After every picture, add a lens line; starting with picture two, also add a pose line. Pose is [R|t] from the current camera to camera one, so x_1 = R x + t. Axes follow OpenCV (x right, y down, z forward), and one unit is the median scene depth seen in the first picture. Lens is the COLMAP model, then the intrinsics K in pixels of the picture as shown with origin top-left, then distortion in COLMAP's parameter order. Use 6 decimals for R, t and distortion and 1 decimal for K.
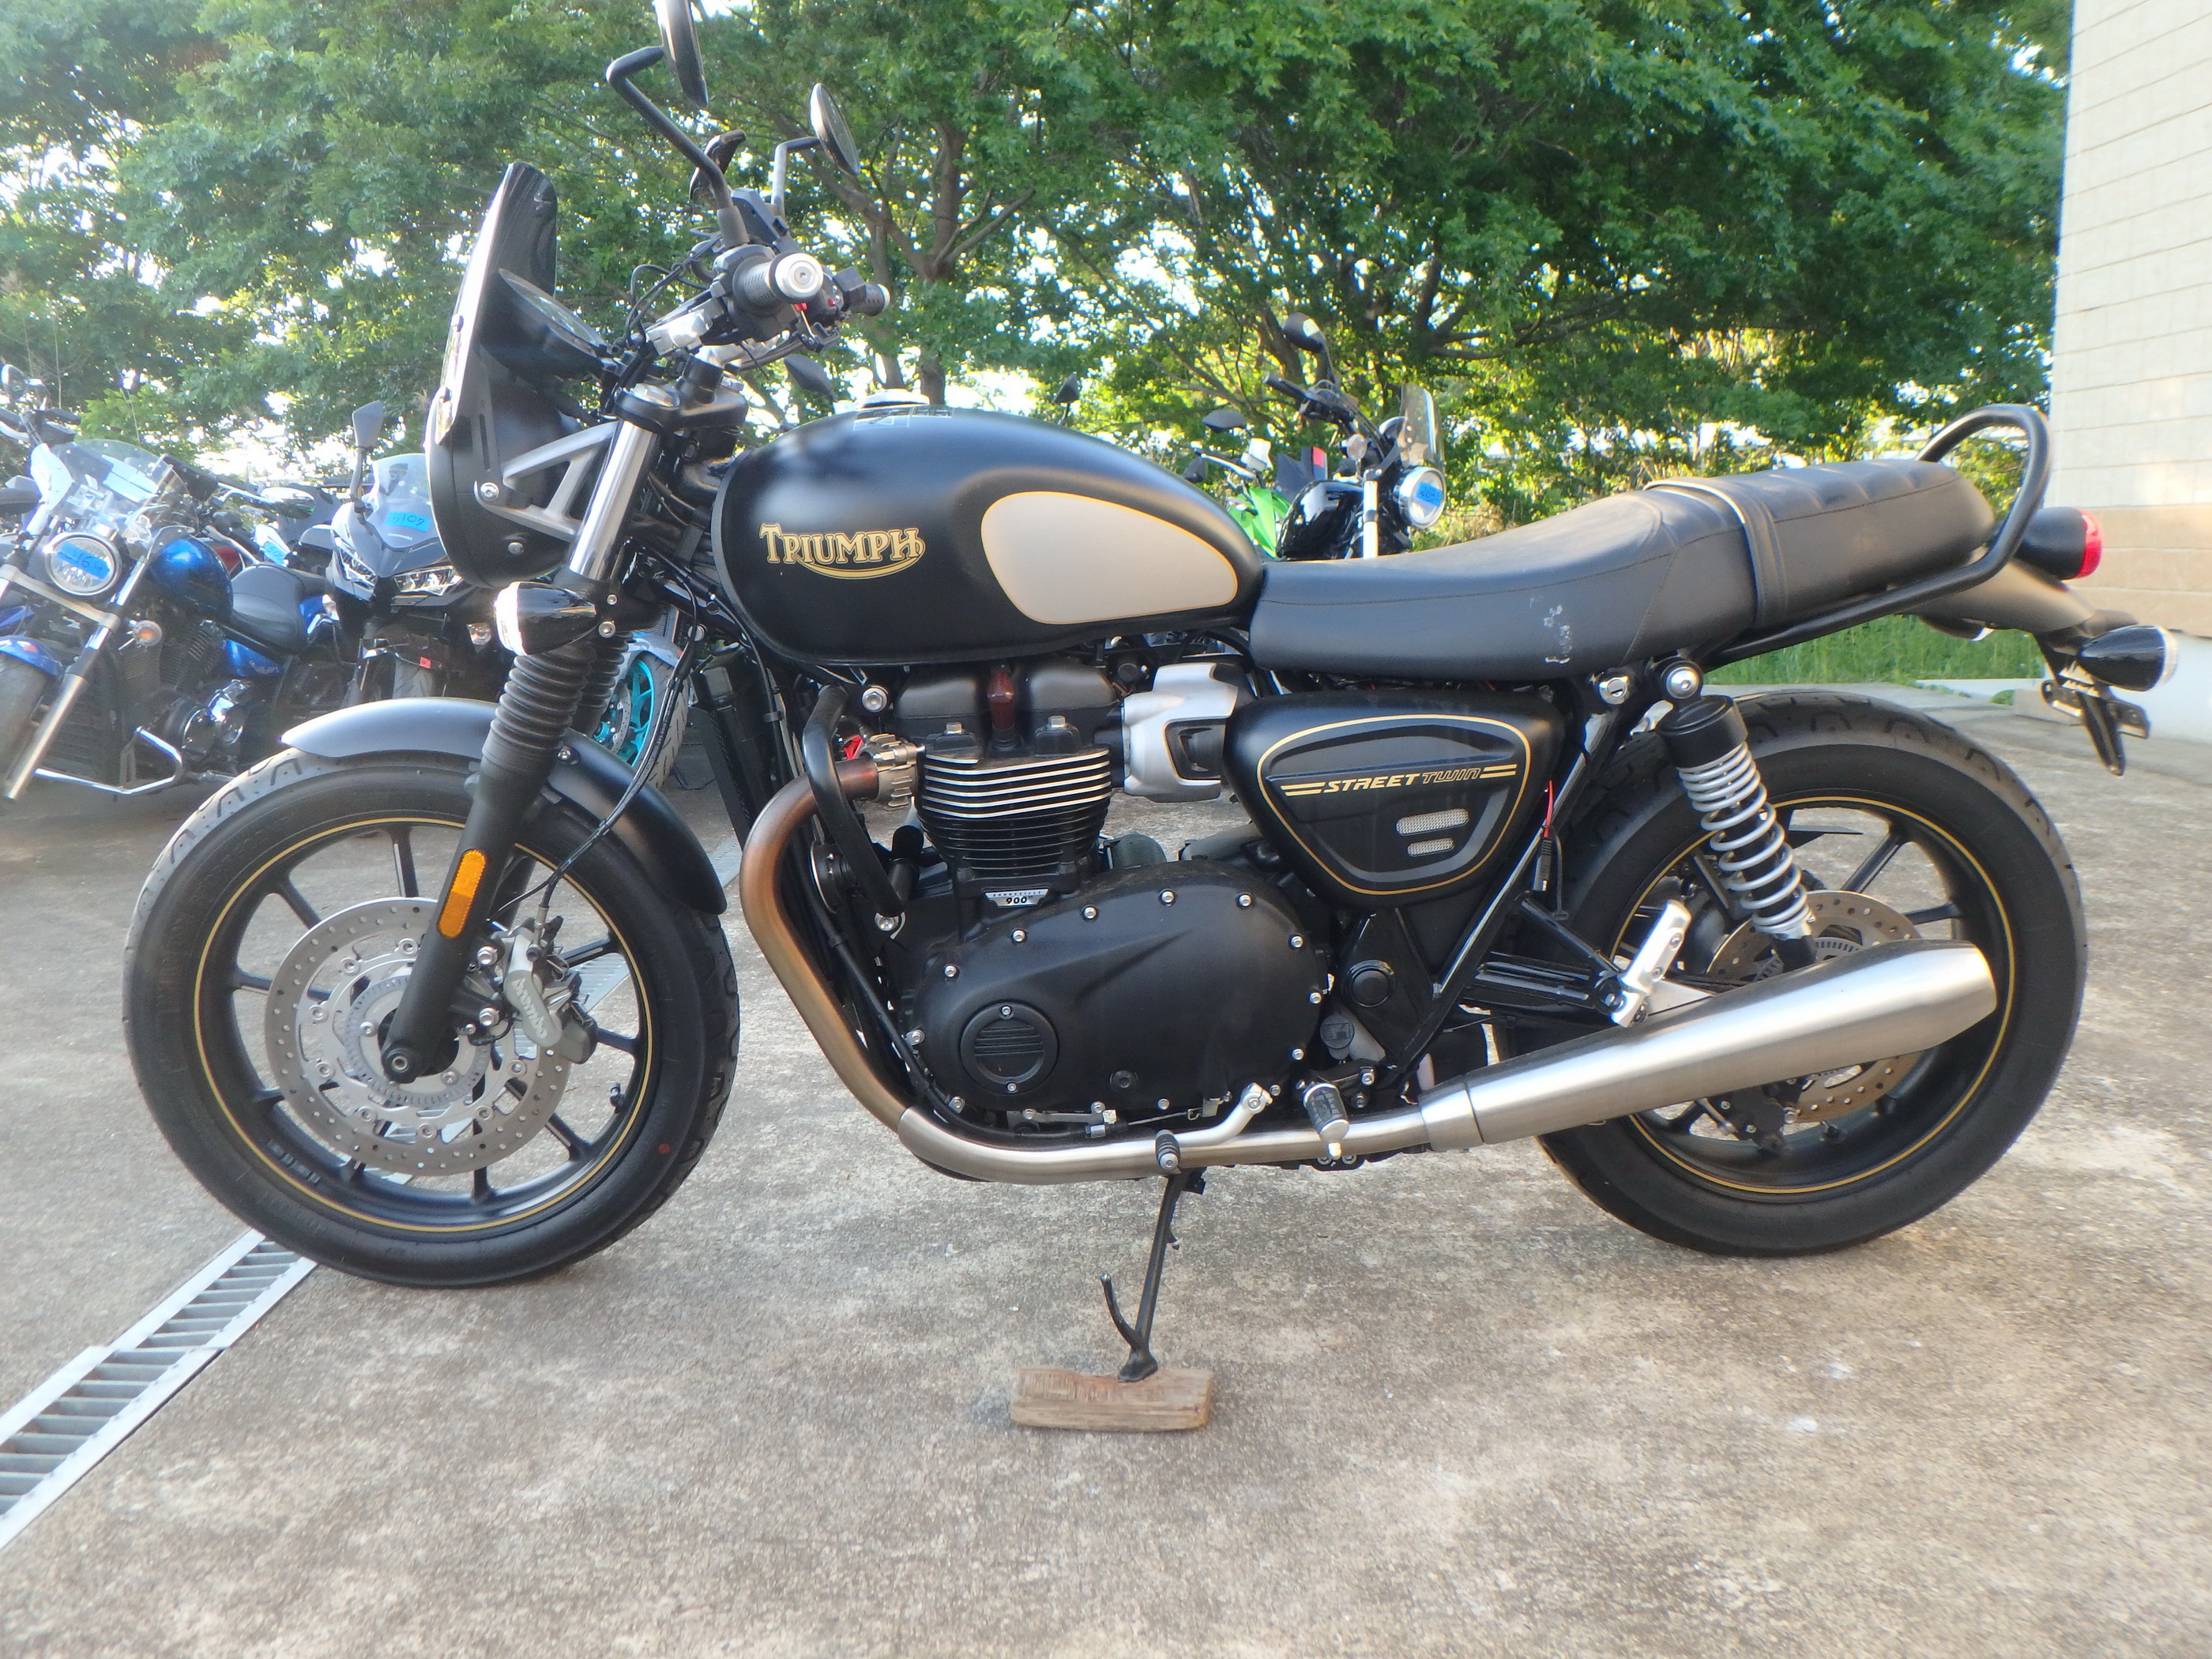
lens RADIAL K [[1678.0, 0, 1057.7], [0, 1678.0, 812.9], [0, 0, 1]] dist [-0.056023, 0.049084]
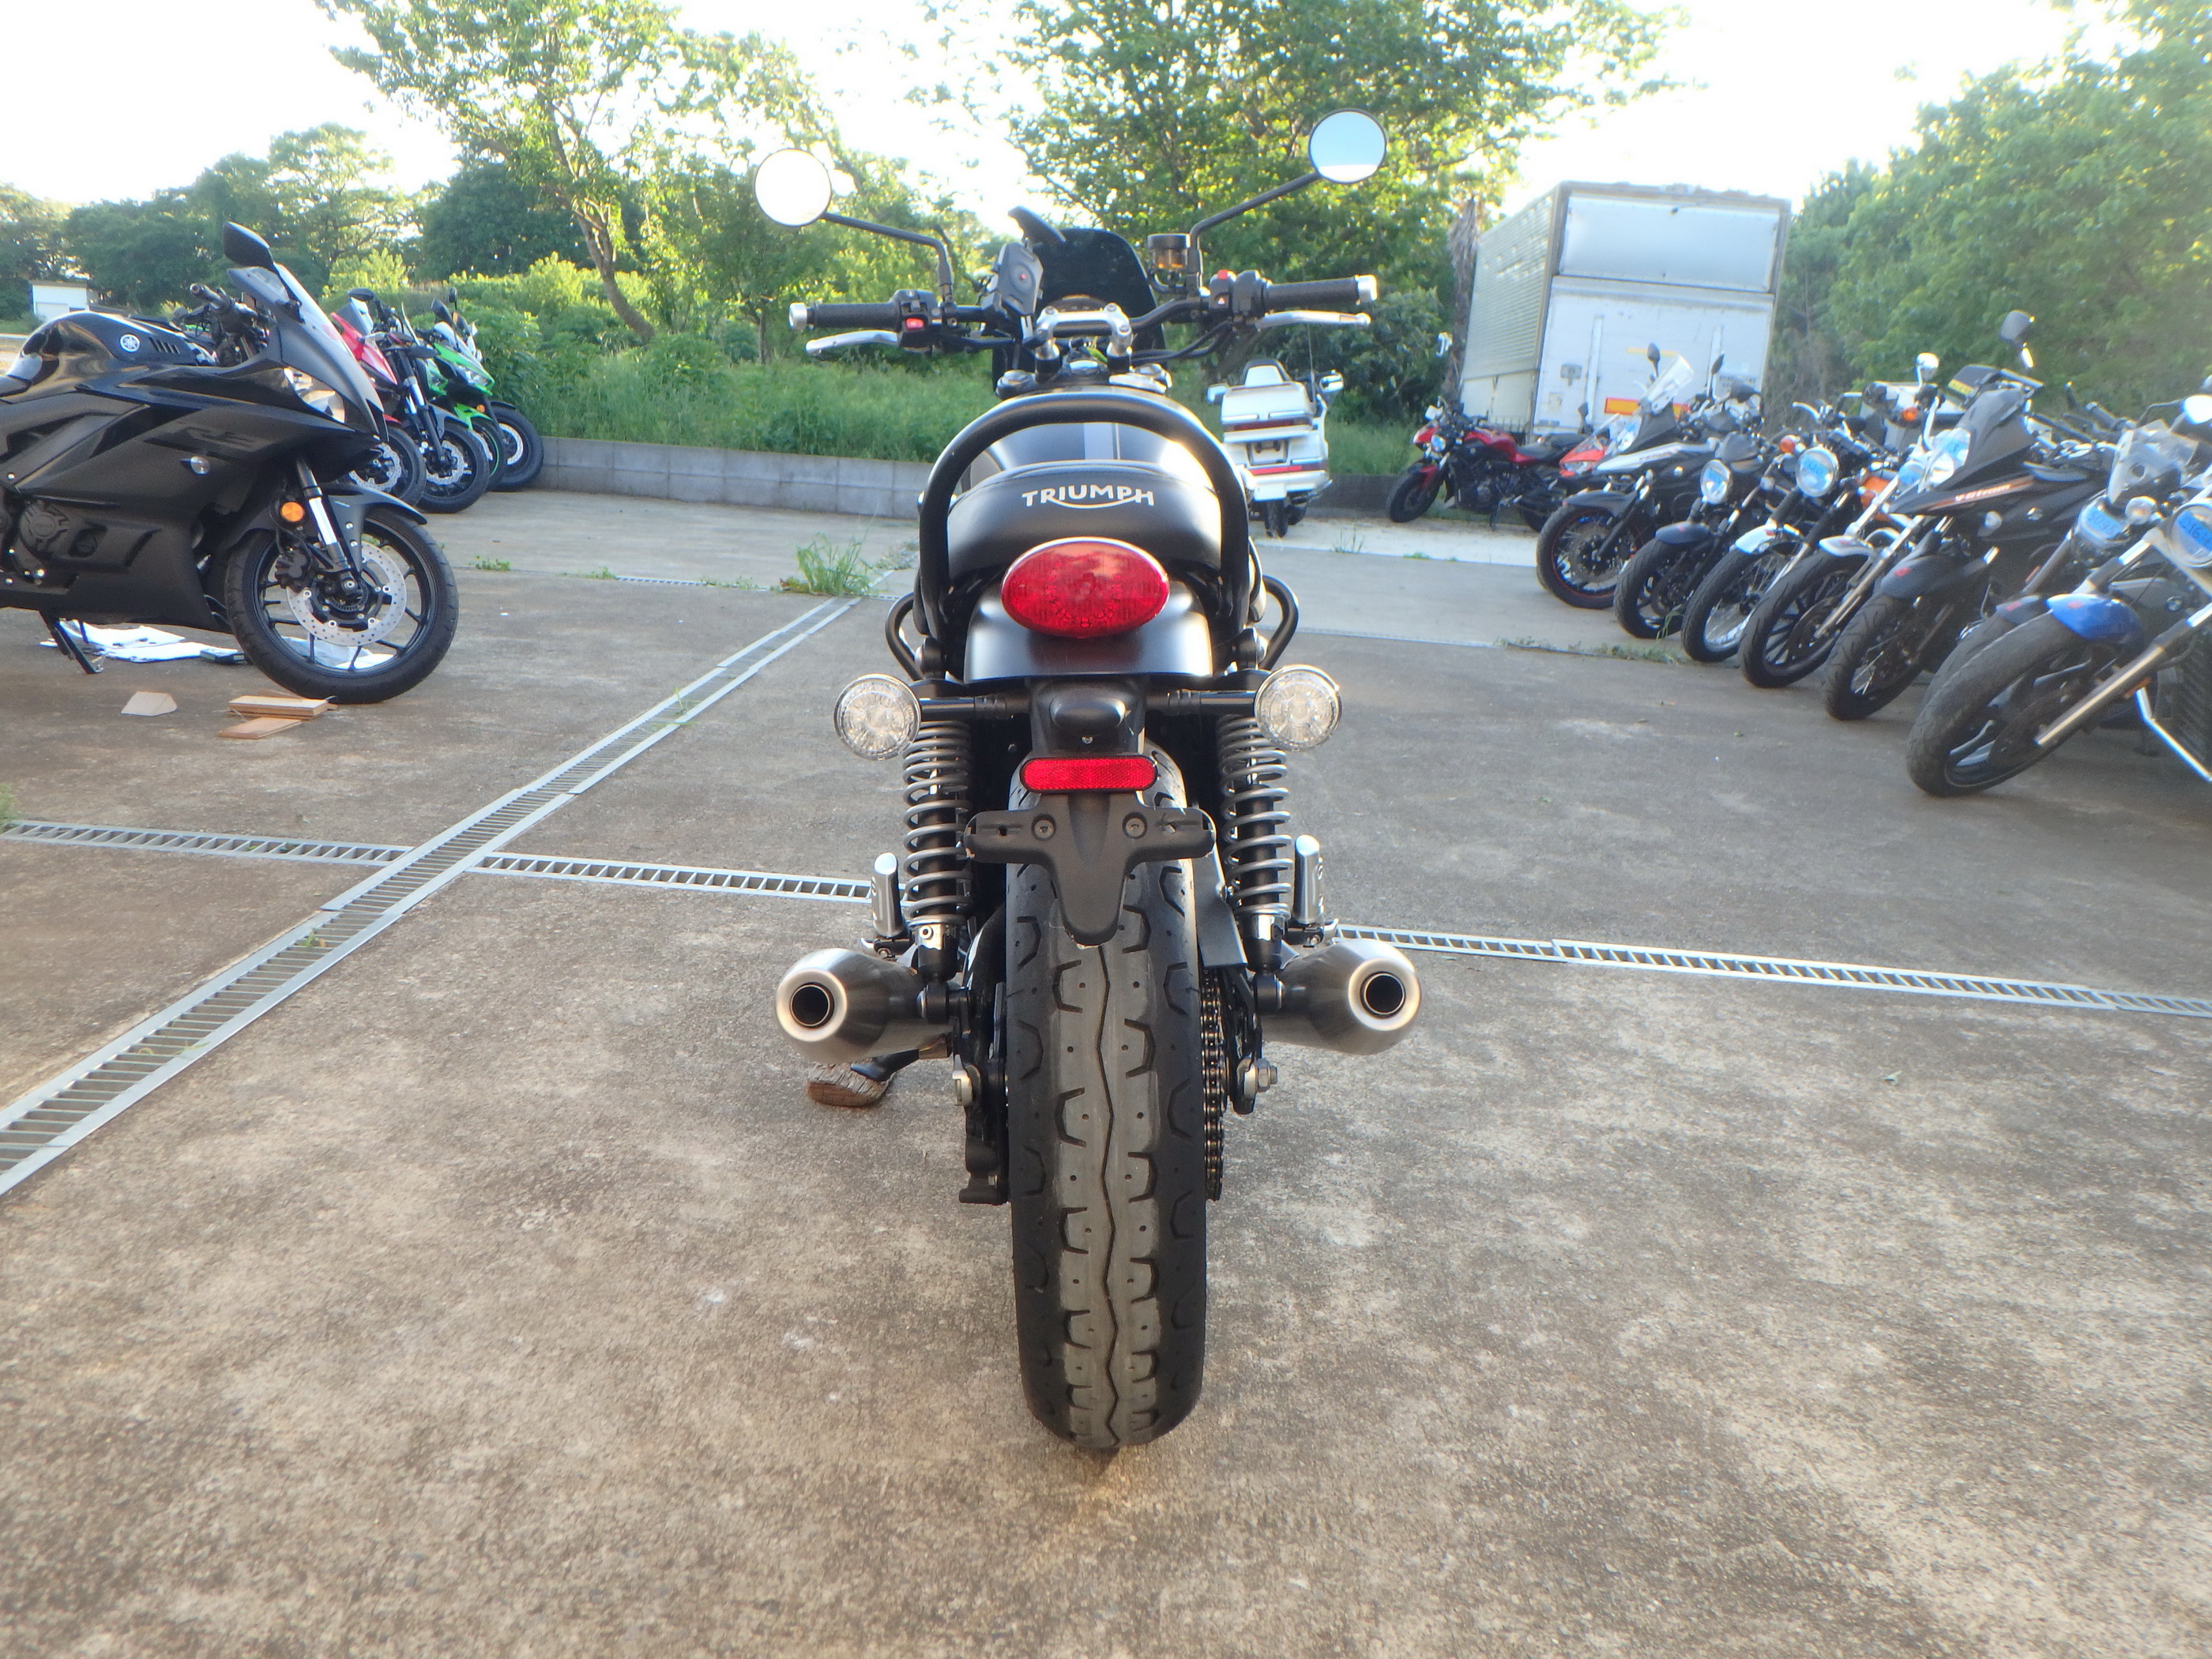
lens RADIAL K [[1883.9, 0, 1071.5], [0, 1883.9, 833.7], [0, 0, 1]] dist [-0.036116, 0.020947]
pose [[-0.033564, 0.240700, -0.970019, 1.489008], [-0.230116, 0.942628, 0.241866, -0.271268], [0.972584, 0.231335, 0.023751, 1.043190]]
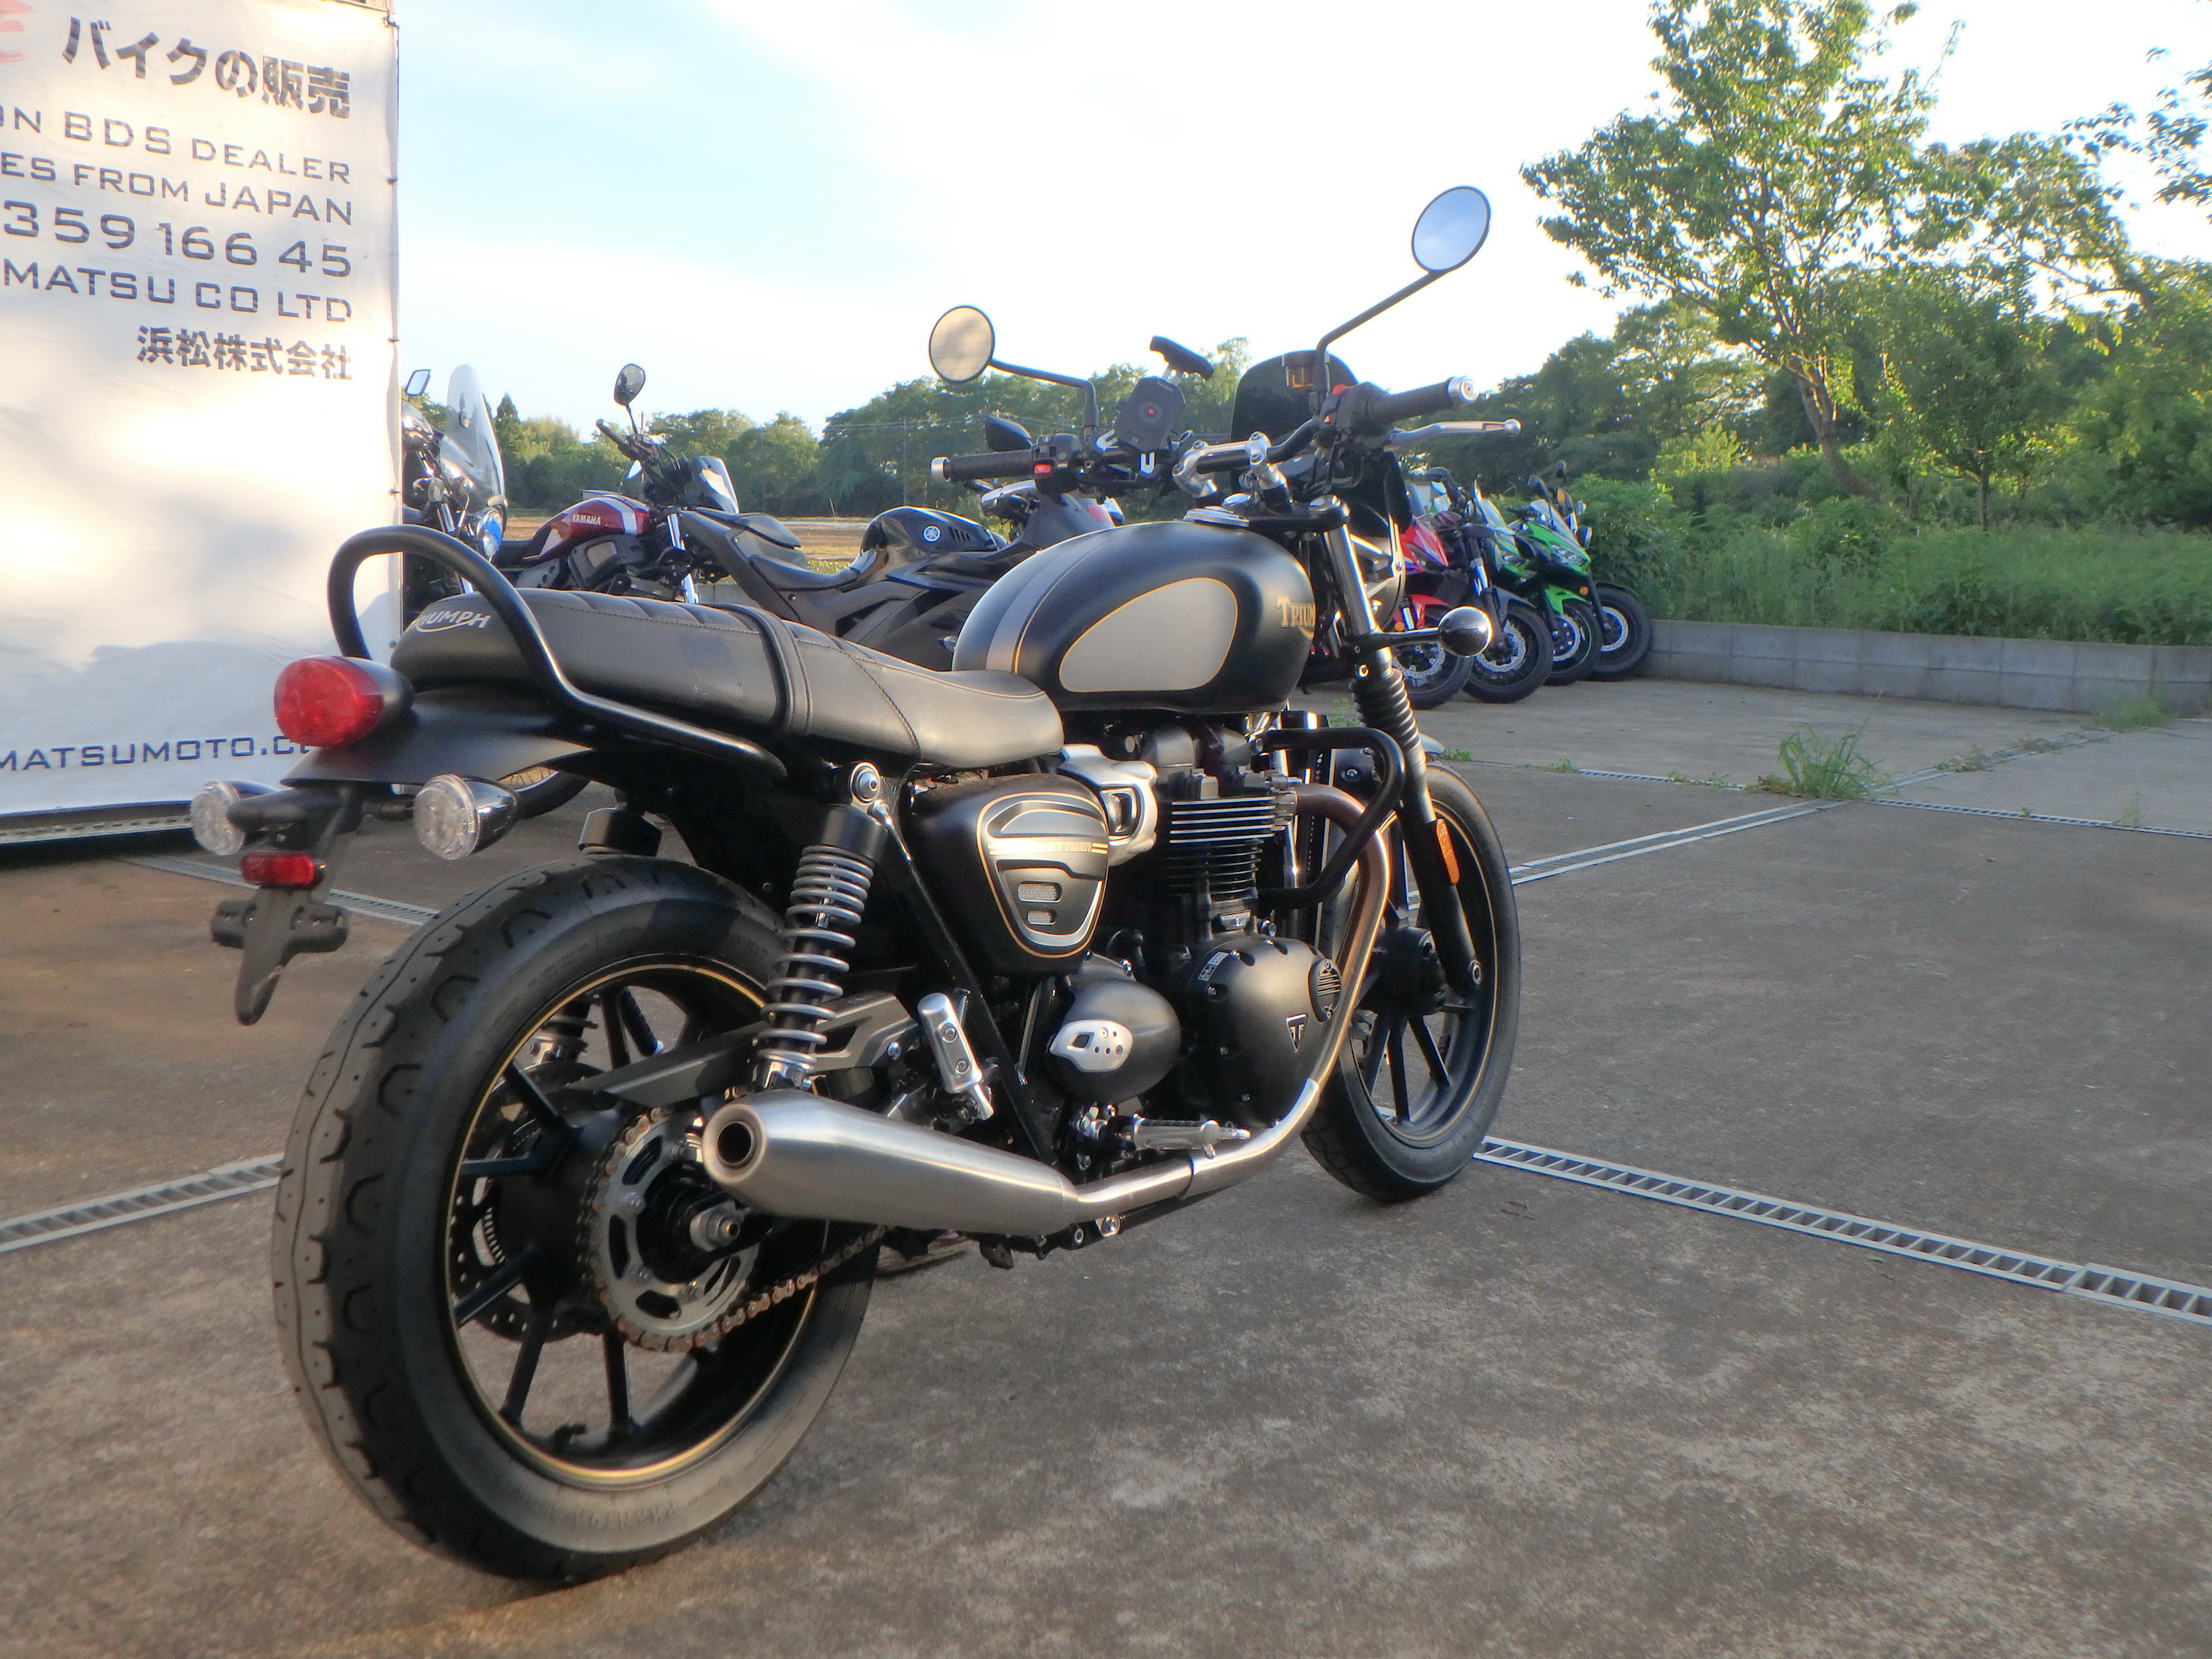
lens RADIAL K [[2162.5, 0, 1048.8], [0, 2162.5, 831.1], [0, 0, 1]] dist [-0.009746, 0.026277]
pose [[-0.624741, 0.114041, -0.772459, 1.240913], [-0.140276, 0.956790, 0.254705, -0.427436], [0.768128, 0.267482, -0.581749, 1.942913]]
